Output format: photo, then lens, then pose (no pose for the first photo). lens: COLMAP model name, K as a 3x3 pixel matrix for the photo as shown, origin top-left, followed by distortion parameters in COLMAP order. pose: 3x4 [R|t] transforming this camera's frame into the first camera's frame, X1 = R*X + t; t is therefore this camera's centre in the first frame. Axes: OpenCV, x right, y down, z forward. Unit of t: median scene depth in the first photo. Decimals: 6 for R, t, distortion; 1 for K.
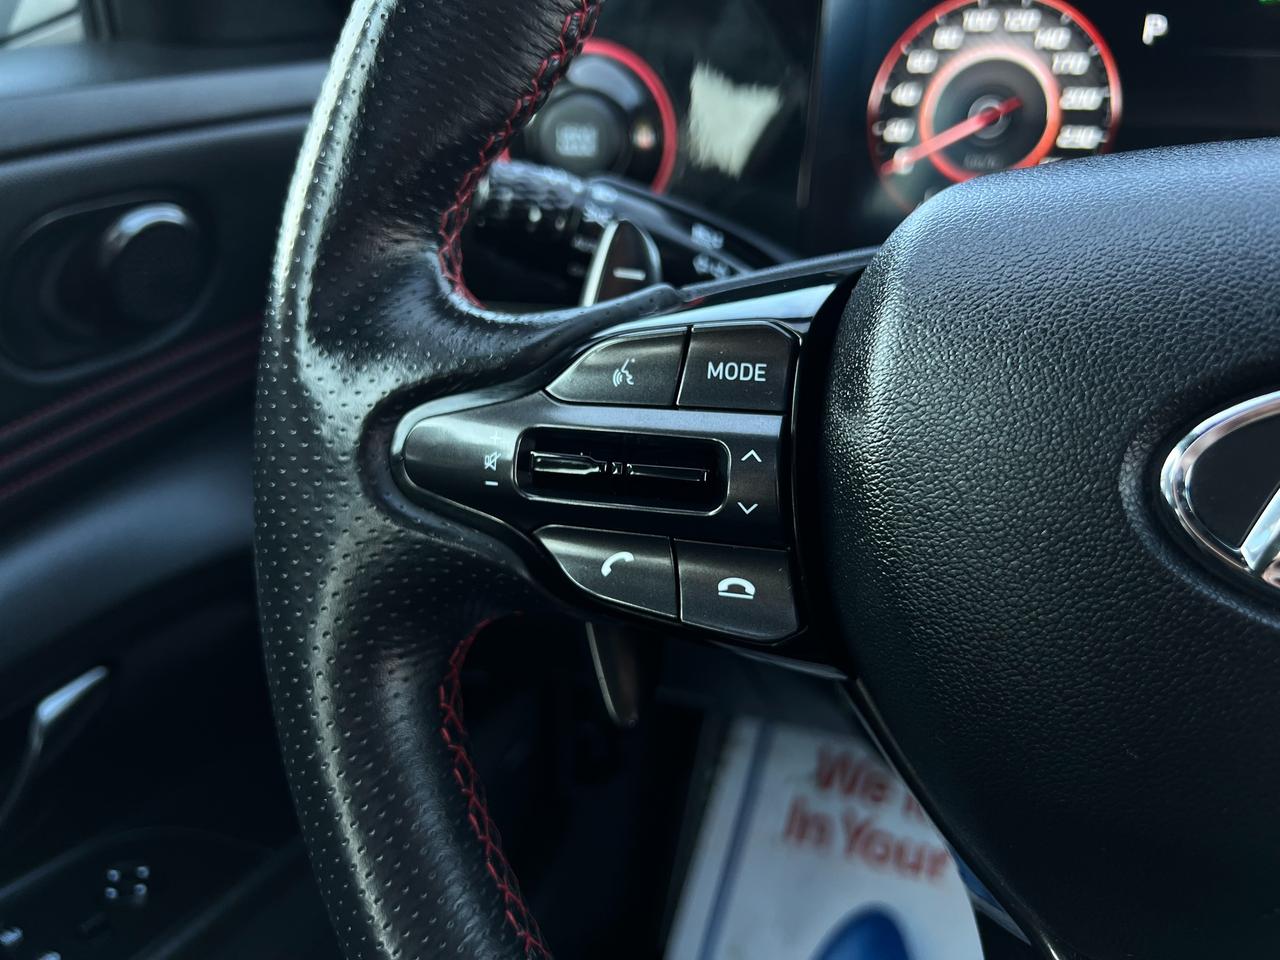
lens RADIAL K [[1008.3, 0, 660.0], [0, 1008.3, 496.7], [0, 0, 1]] dist [0.001982, -0.000030]
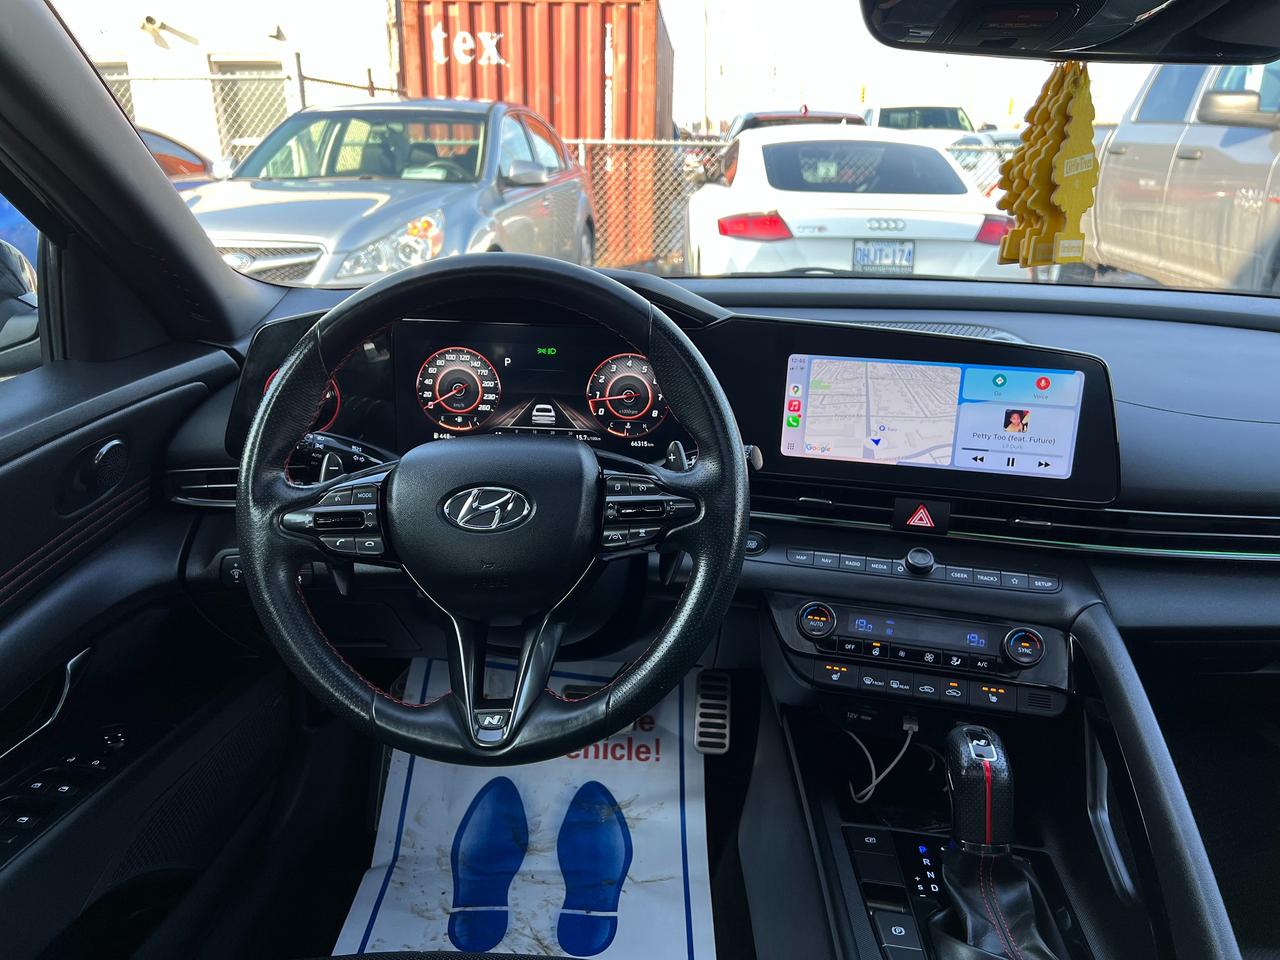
lens RADIAL K [[957.4, 0, 635.3], [0, 957.4, 481.3], [0, 0, 1]] dist [0.054941, -0.072759]
pose [[0.952480, -0.090091, 0.290972, -0.002919], [0.118436, 0.989629, -0.081284, 0.152612], [-0.280631, 0.111883, 0.953272, -1.697225]]
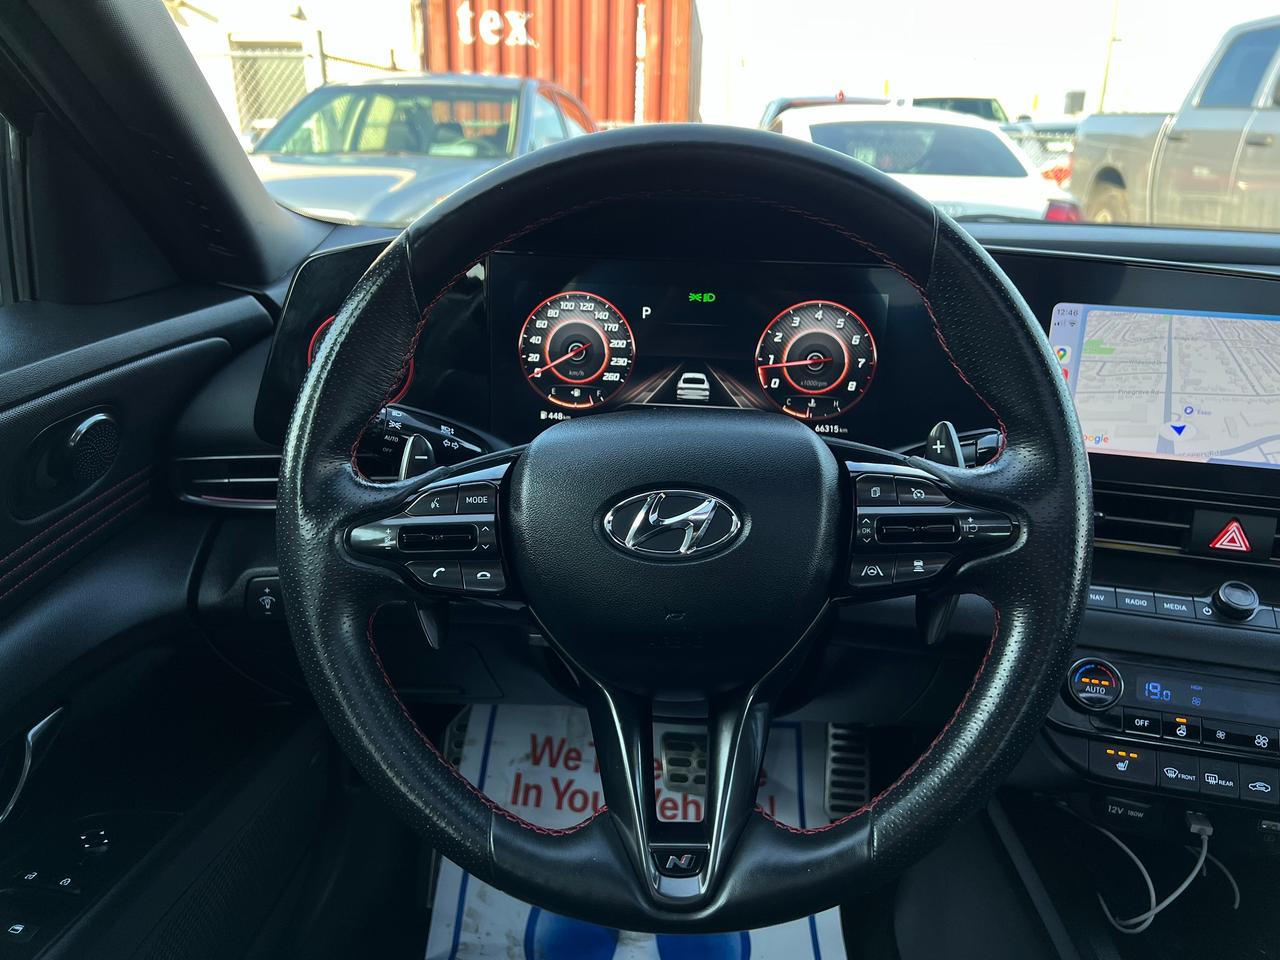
lens RADIAL K [[929.7, 0, 628.0], [0, 929.7, 481.9], [0, 0, 1]] dist [0.089753, -0.127986]
pose [[0.956548, -0.079752, 0.280454, -0.123026], [0.105106, 0.991512, -0.076532, 0.035770], [-0.271970, 0.102684, 0.956811, -0.808490]]
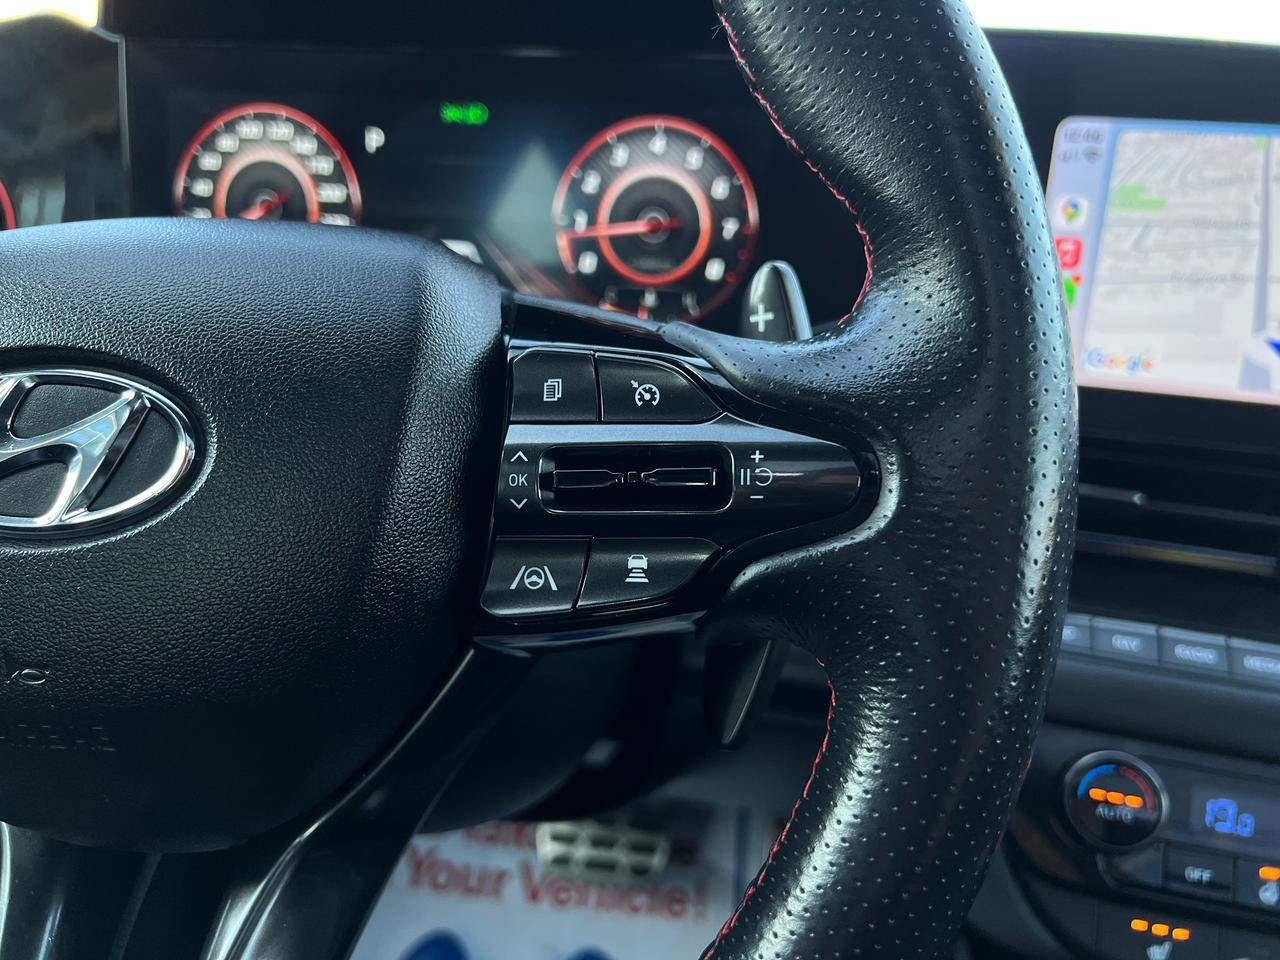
lens RADIAL K [[957.4, 0, 635.3], [0, 957.4, 481.3], [0, 0, 1]] dist [0.054941, -0.072759]
pose [[0.972066, -0.051641, 0.228955, 0.493251], [0.073970, 0.993188, -0.090038, 0.094036], [-0.222745, 0.104458, 0.969264, -0.201946]]
